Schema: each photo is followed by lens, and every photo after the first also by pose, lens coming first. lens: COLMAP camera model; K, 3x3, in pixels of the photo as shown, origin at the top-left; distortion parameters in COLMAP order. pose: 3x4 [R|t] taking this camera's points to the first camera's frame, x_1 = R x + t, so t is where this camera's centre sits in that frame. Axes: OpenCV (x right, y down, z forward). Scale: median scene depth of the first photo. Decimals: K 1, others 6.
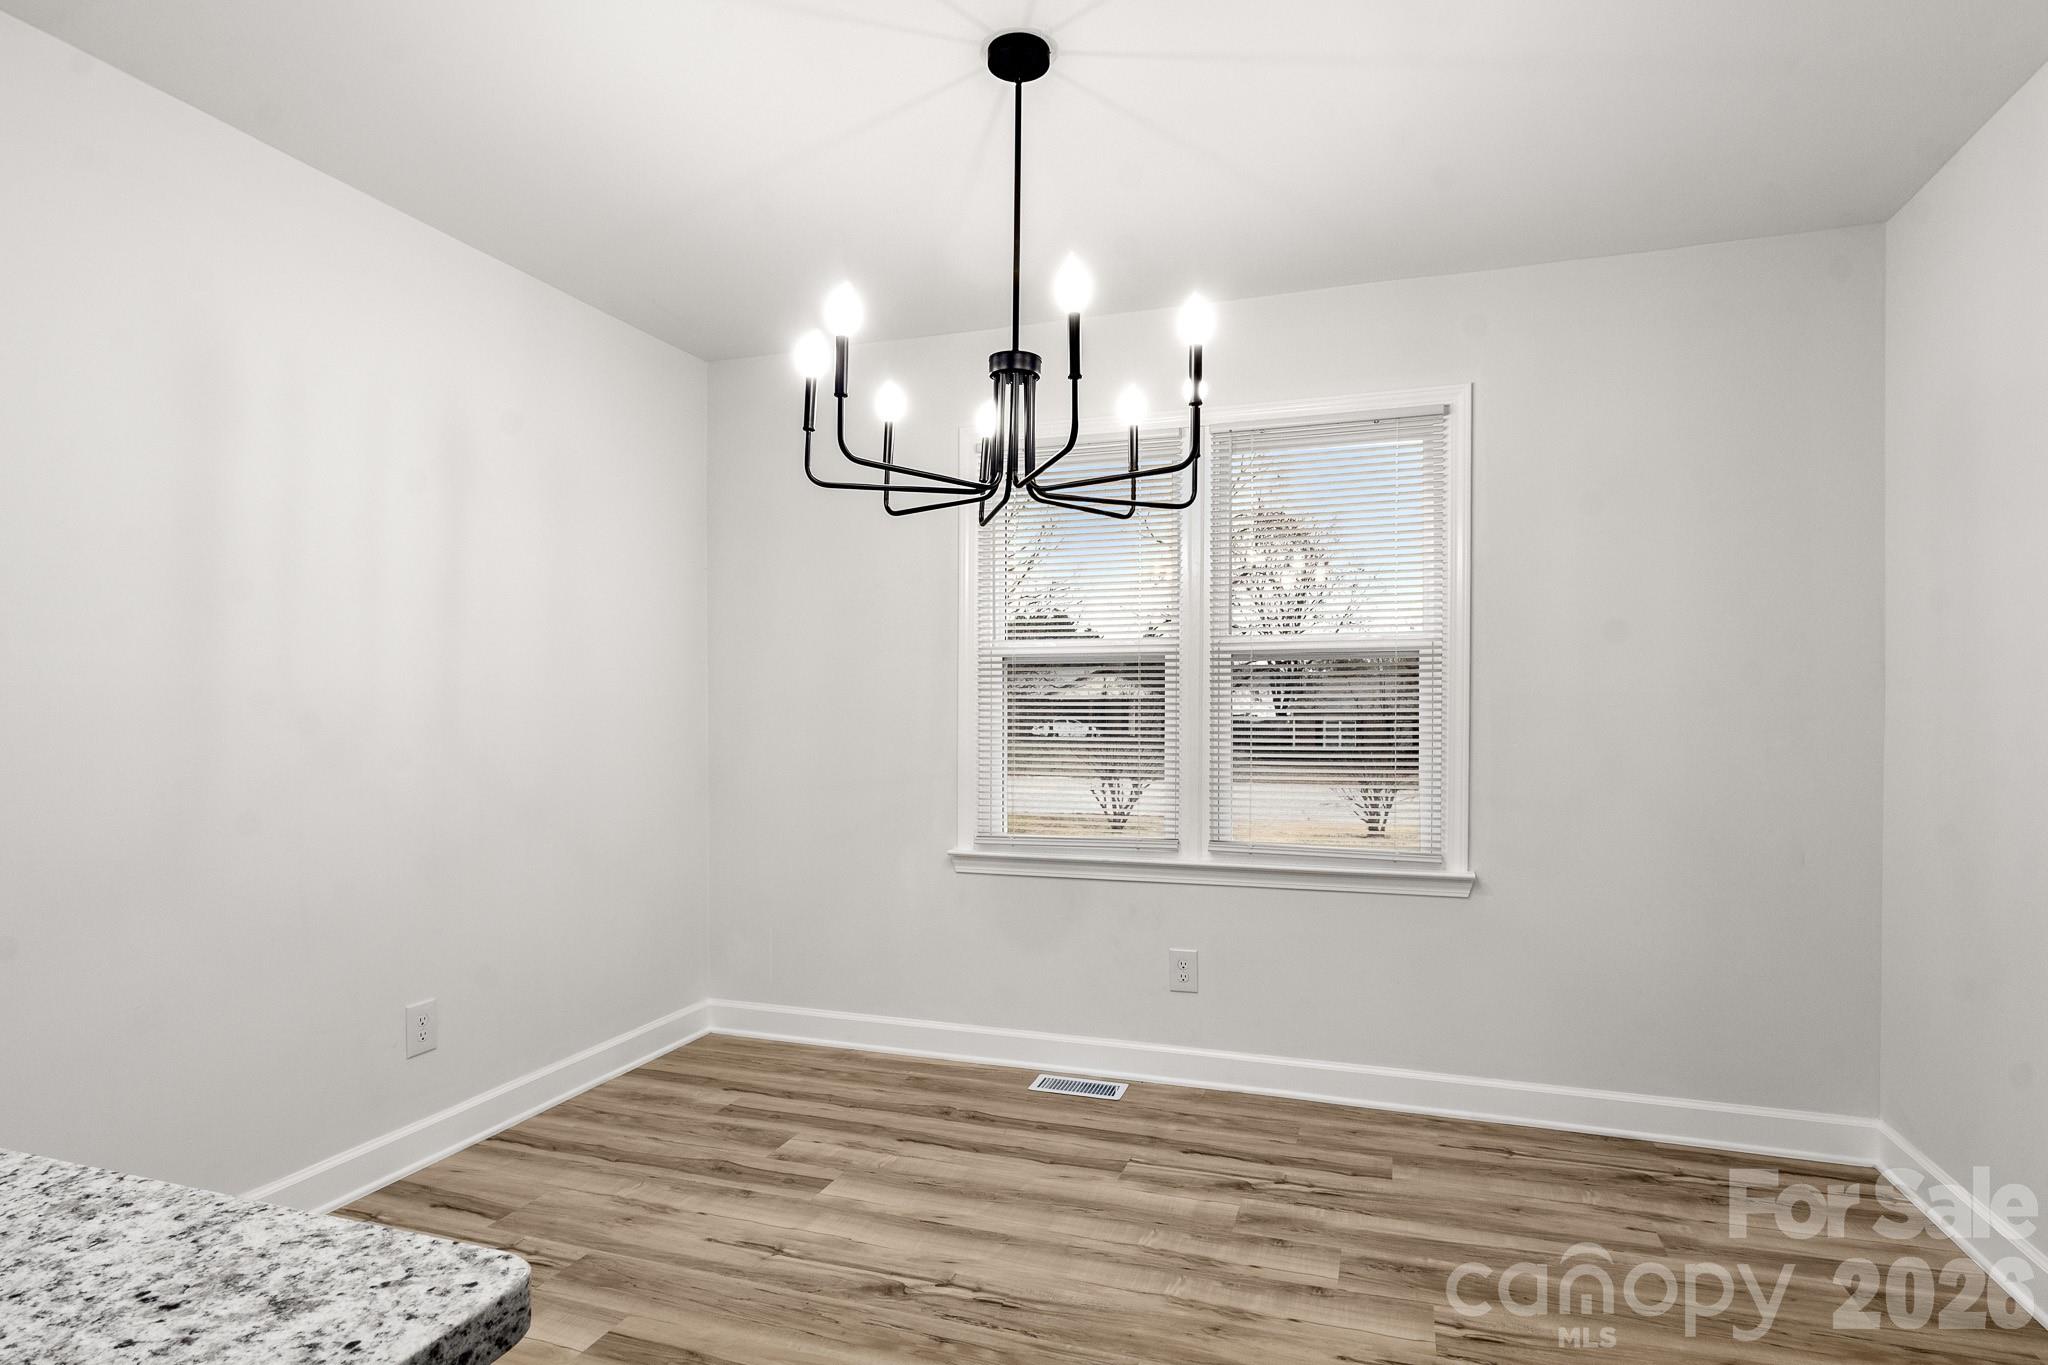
lens RADIAL K [[1095.4, 0, 1016.3], [0, 1095.4, 722.4], [0, 0, 1]] dist [-0.001940, 0.002703]
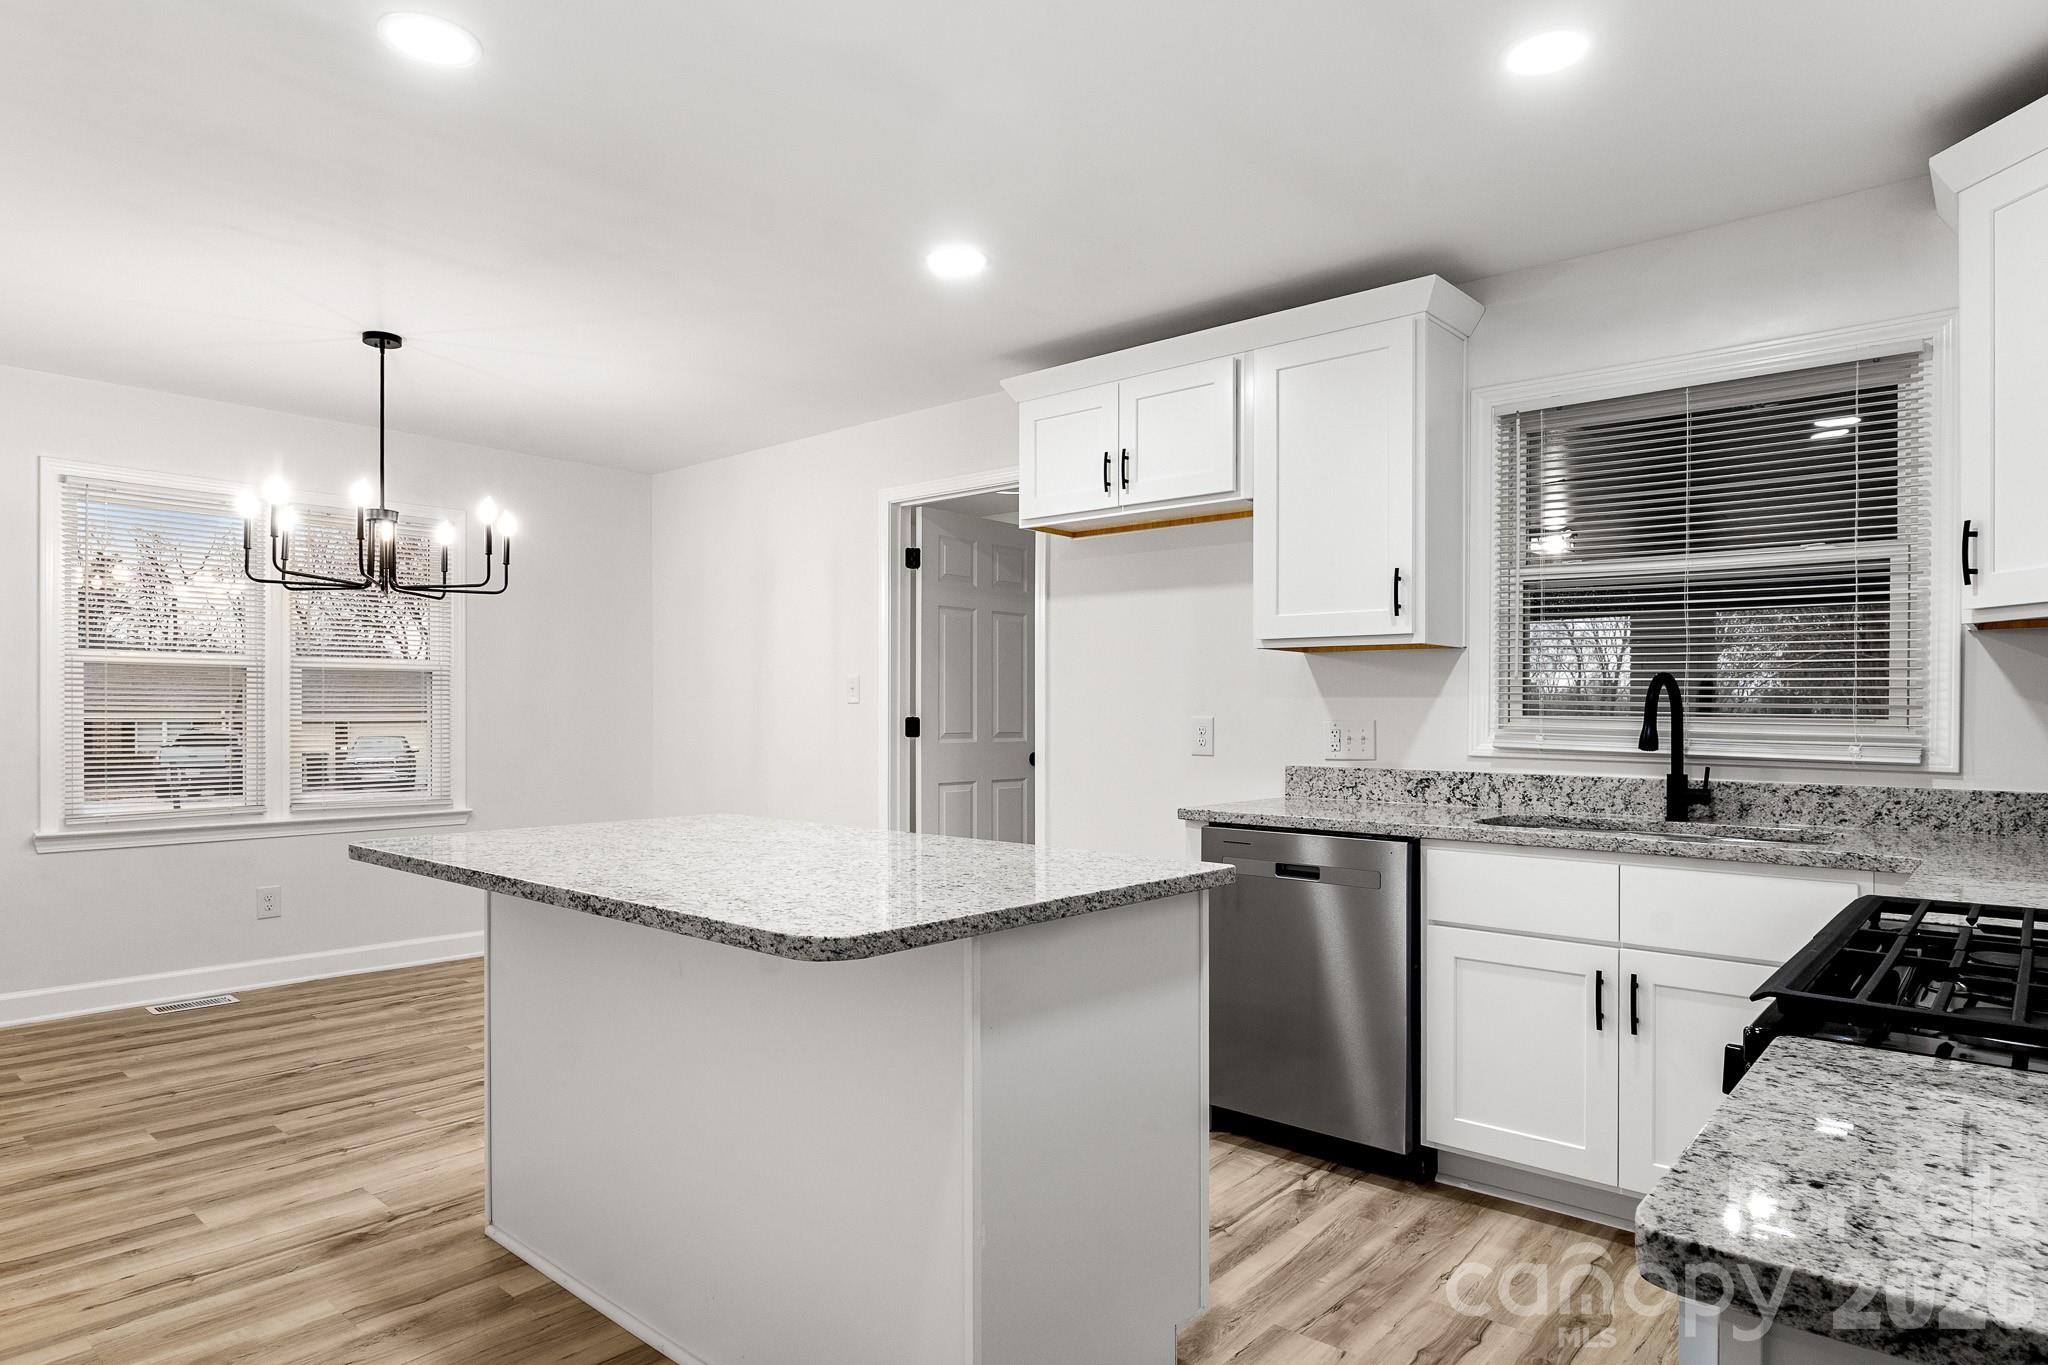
lens RADIAL K [[1187.6, 0, 1017.3], [0, 1187.6, 711.5], [0, 0, 1]] dist [-0.008434, -0.001760]
pose [[0.384431, 0.000185, 0.923154, -1.021727], [0.004855, 0.999986, -0.002222, -0.000695], [-0.923141, 0.005336, 0.384425, -0.504832]]
